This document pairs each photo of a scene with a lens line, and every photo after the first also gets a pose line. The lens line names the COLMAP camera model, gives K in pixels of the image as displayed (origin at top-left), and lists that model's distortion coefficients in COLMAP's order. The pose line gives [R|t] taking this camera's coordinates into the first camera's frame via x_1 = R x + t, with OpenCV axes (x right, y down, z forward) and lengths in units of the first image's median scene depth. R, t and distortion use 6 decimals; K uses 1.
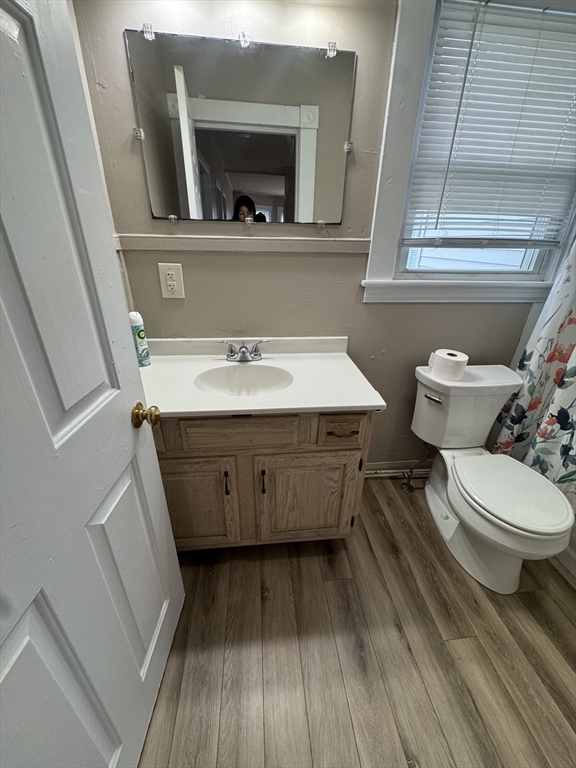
lens RADIAL K [[306.5, 0, 290.0], [0, 306.5, 382.9], [0, 0, 1]] dist [-0.004737, 0.000715]
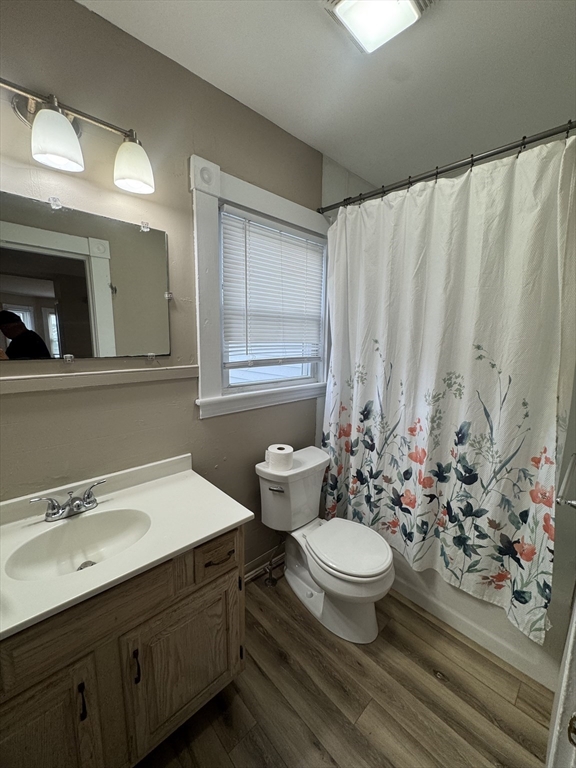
lens RADIAL K [[306.5, 0, 288.4], [0, 306.5, 384.2], [0, 0, 1]] dist [-0.004737, 0.000715]
pose [[0.798768, -0.101957, 0.592937, -0.147178], [0.262300, 0.945957, -0.190694, -0.099022], [-0.541450, 0.307848, 0.782343, -0.044675]]
